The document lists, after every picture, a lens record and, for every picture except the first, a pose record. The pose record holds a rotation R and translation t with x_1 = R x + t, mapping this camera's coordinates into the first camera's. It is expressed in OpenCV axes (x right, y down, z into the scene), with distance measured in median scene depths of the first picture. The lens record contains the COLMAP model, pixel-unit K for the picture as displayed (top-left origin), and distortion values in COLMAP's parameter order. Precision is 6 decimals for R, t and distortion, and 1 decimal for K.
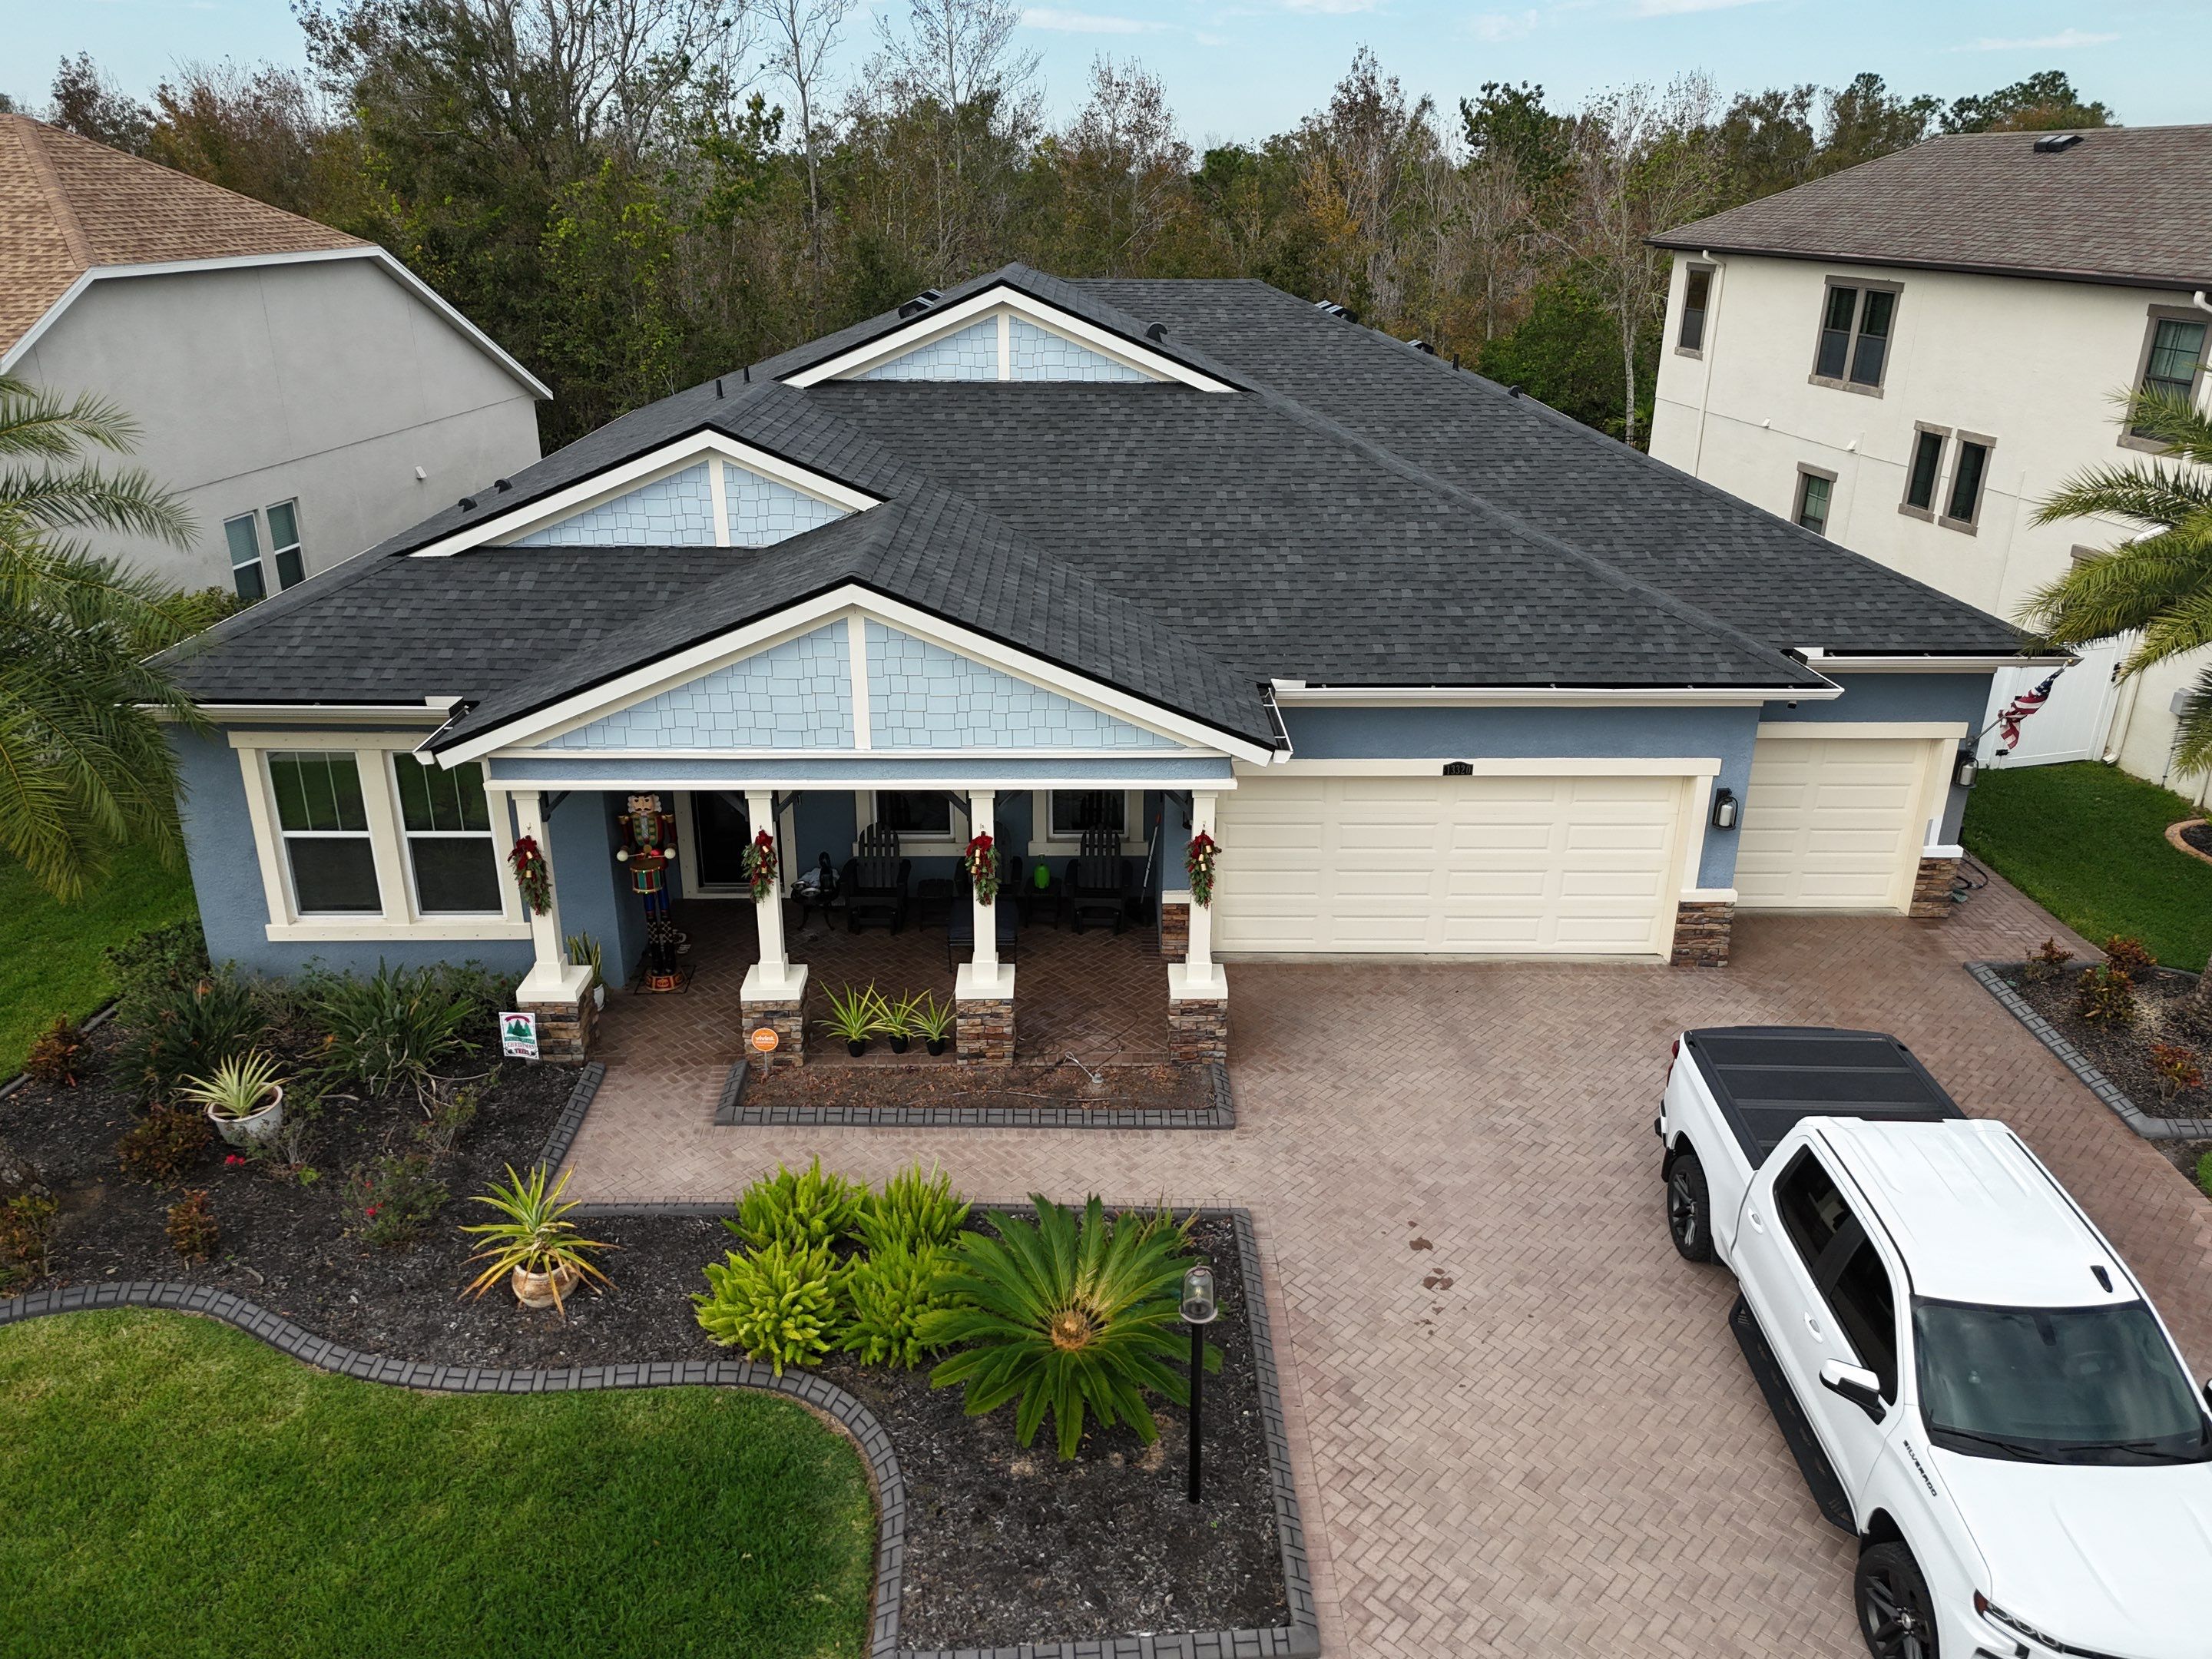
lens RADIAL K [[1623.5, 0, 1114.7], [0, 1623.5, 835.0], [0, 0, 1]] dist [0.078706, -0.071964]
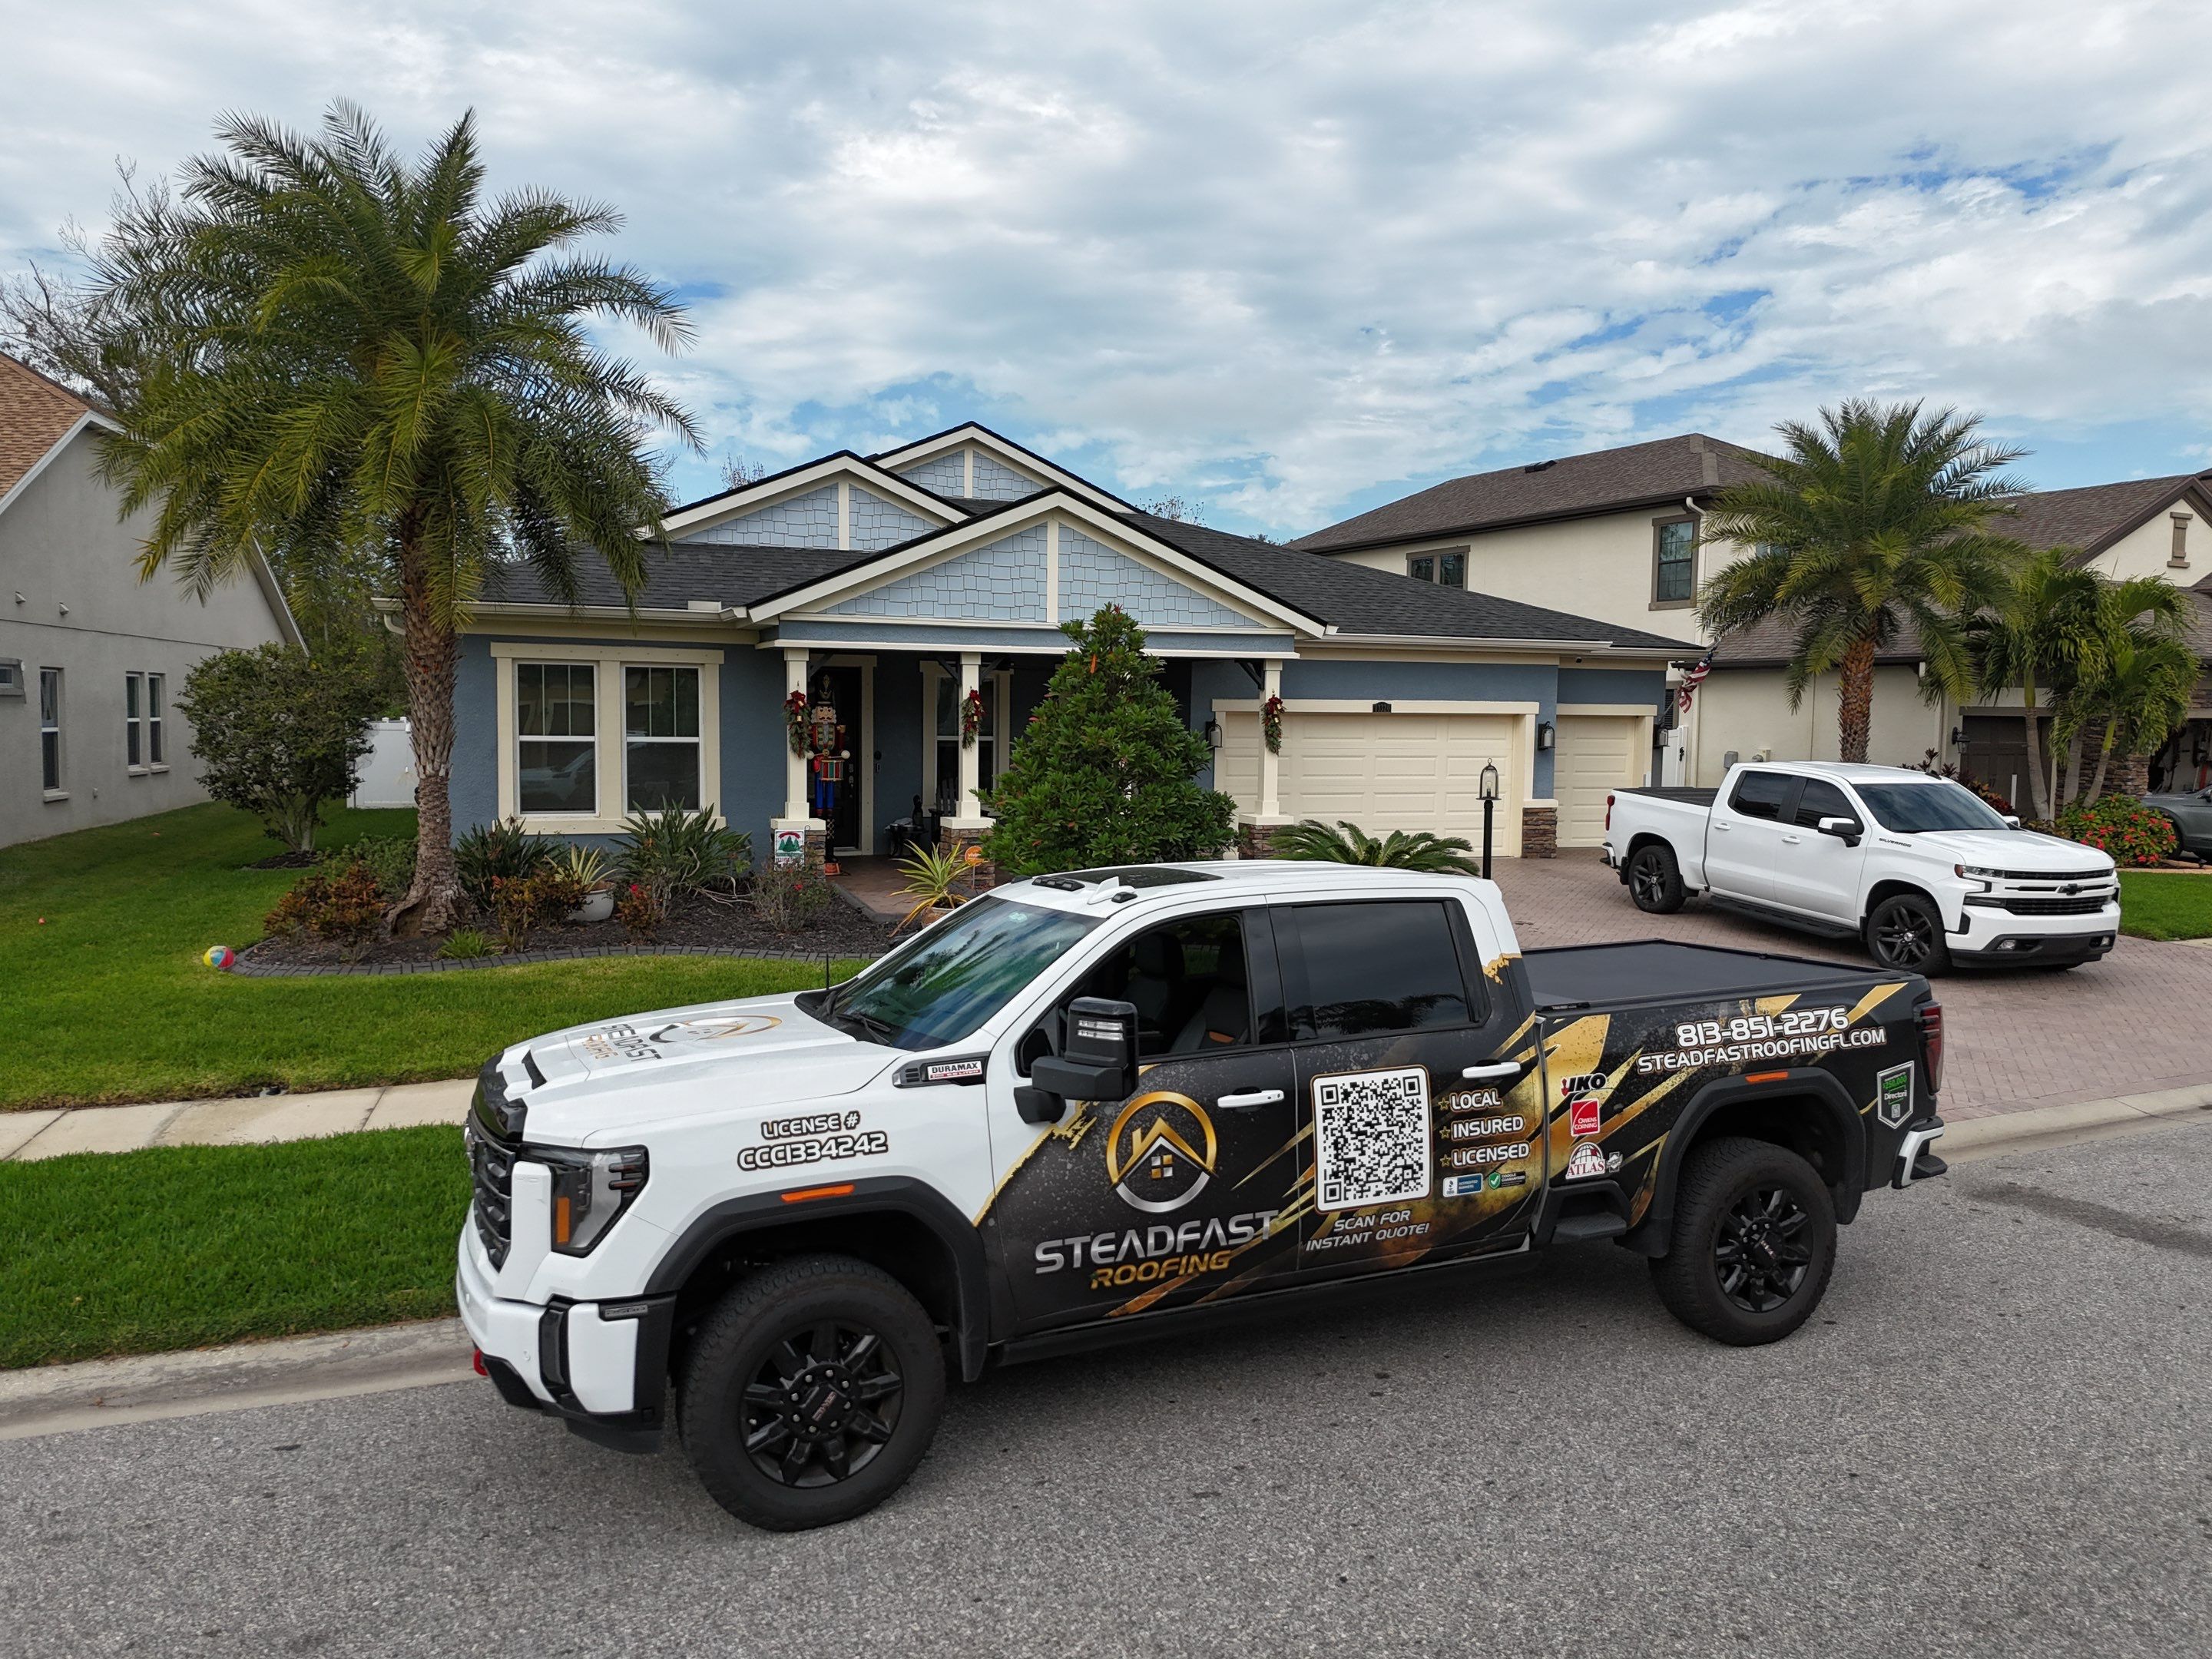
lens RADIAL K [[1623.5, 0, 1122.2], [0, 1623.5, 832.2], [0, 0, 1]] dist [0.078706, -0.071964]
pose [[0.939784, -0.021556, 0.341088, -0.459618], [0.122790, 0.952668, -0.278111, 0.405198], [-0.318949, 0.303247, 0.897949, -0.152897]]
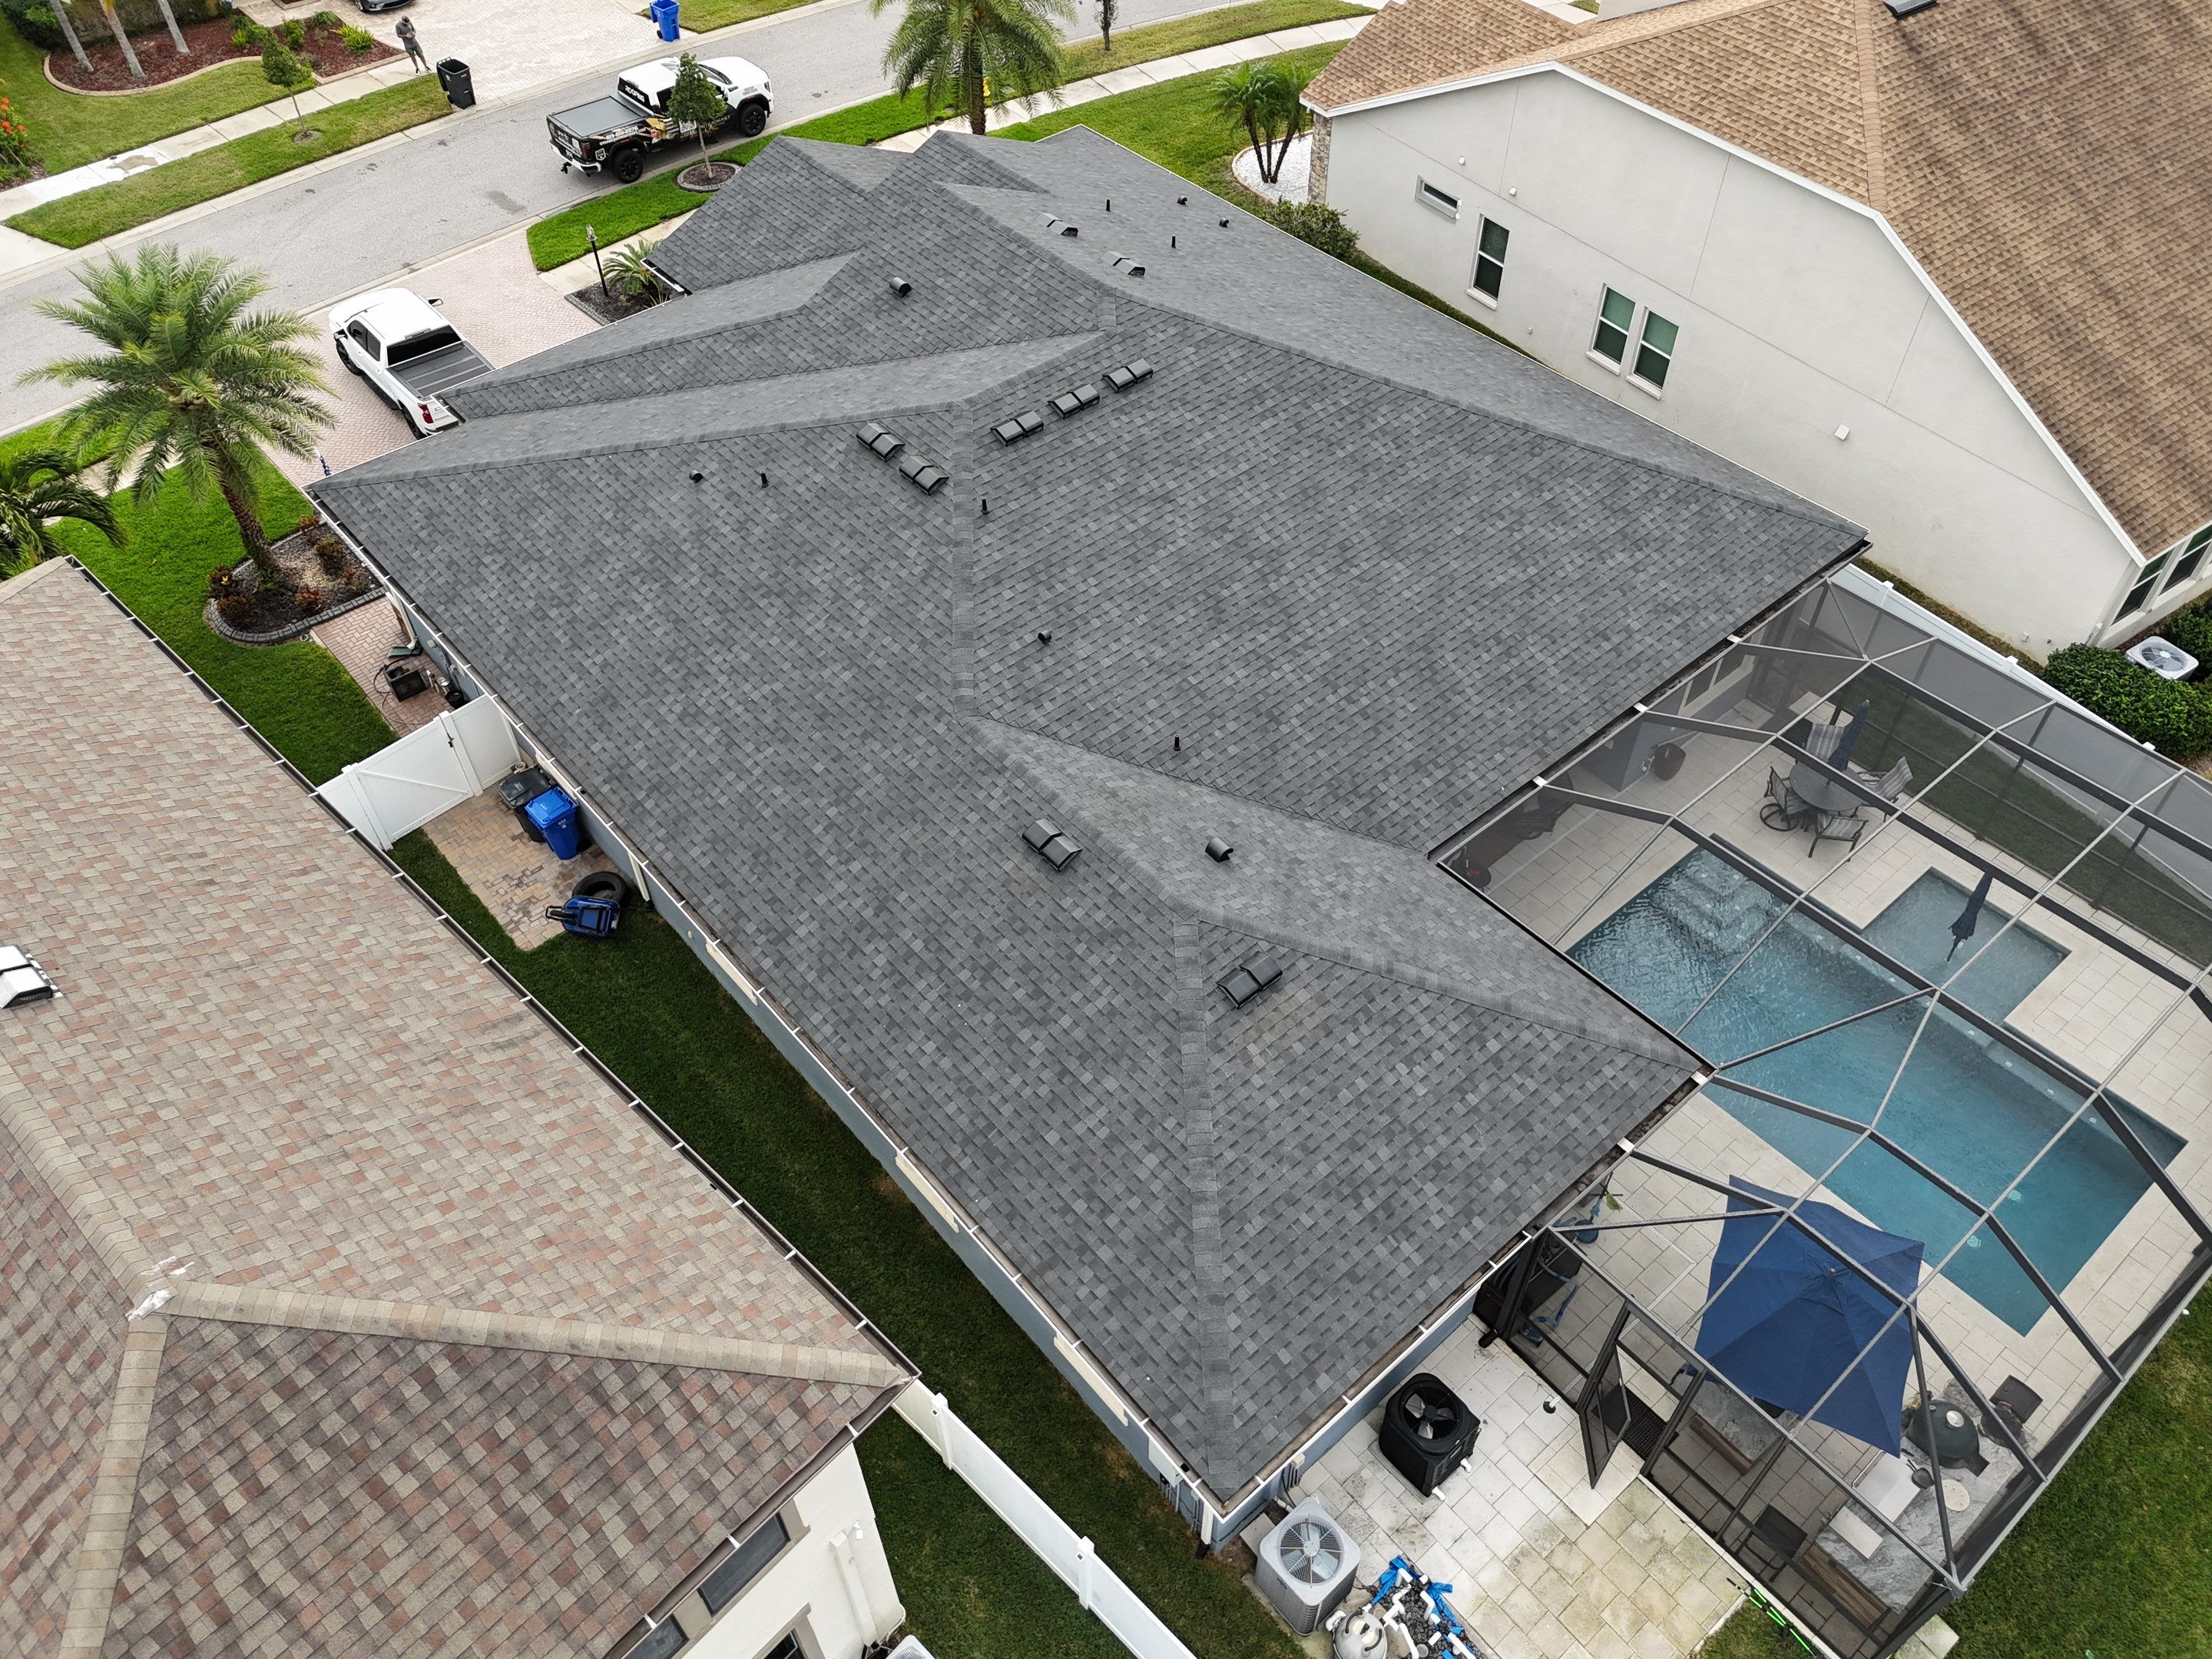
lens RADIAL K [[1631.5, 0, 1110.1], [0, 1631.5, 823.4], [0, 0, 1]] dist [0.071516, -0.059550]
pose [[-0.773413, 0.464323, -0.431552, 0.818185], [-0.231494, 0.426883, 0.874175, -1.612217], [0.590121, 0.776000, -0.222669, 2.095596]]
